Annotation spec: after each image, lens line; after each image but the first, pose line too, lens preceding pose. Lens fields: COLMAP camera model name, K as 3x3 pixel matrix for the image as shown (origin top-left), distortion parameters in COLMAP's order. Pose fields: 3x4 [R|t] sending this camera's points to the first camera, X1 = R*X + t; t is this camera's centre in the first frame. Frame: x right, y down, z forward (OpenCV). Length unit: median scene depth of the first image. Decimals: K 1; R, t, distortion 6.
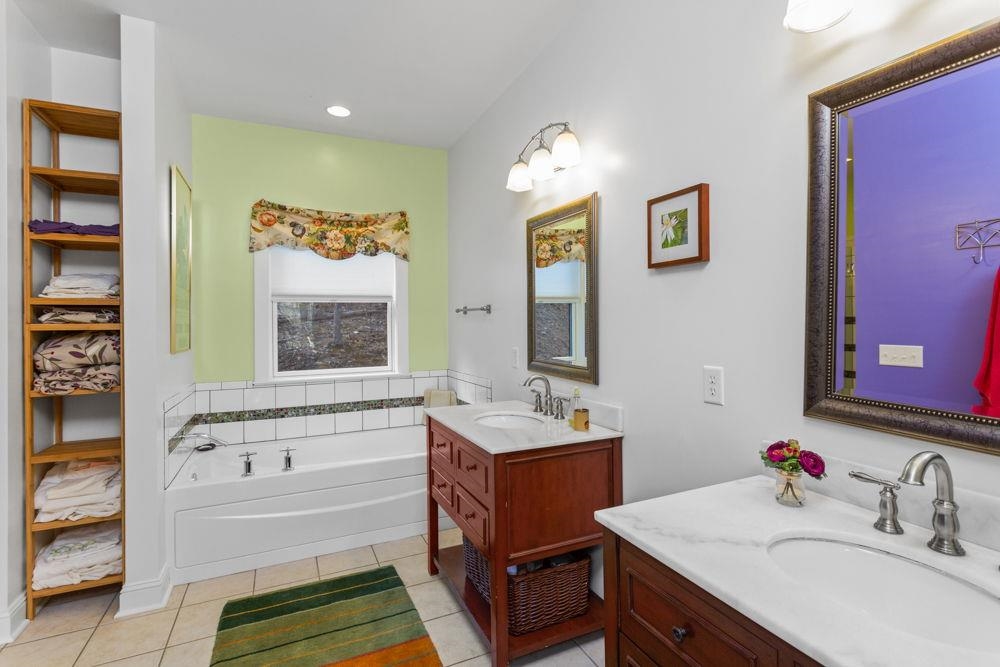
lens RADIAL K [[485.8, 0, 503.4], [0, 485.8, 326.8], [0, 0, 1]] dist [-0.001929, 0.001172]
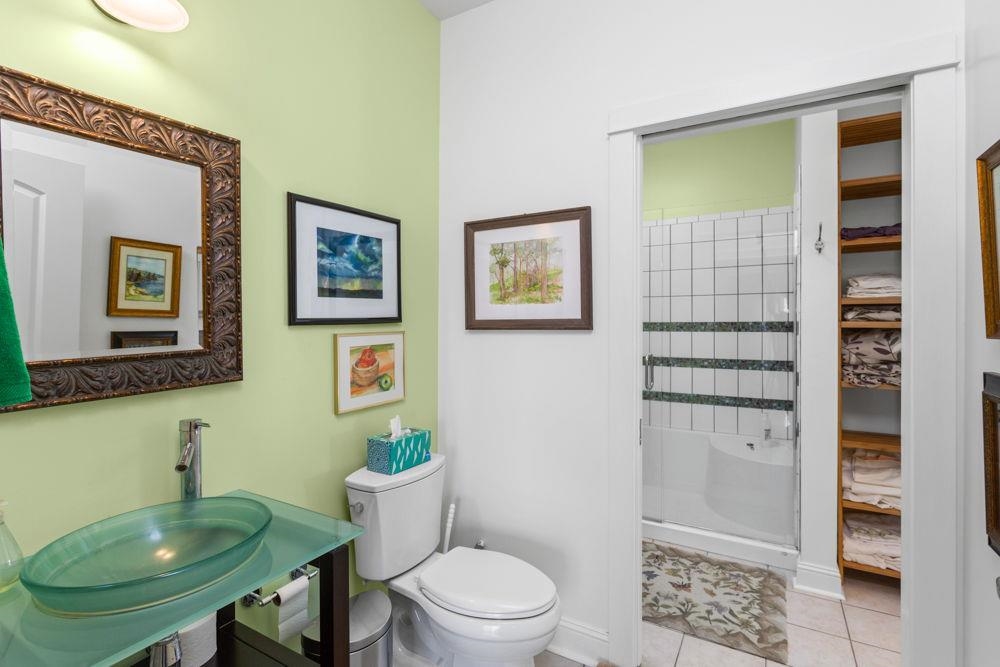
lens RADIAL K [[485.8, 0, 500.1], [0, 485.8, 324.7], [0, 0, 1]] dist [-0.001929, 0.001172]
pose [[0.573192, 0.017933, -0.819225, -0.495103], [-0.016001, 0.999815, 0.010691, 0.002082], [0.819265, 0.006981, 0.573373, -0.283191]]
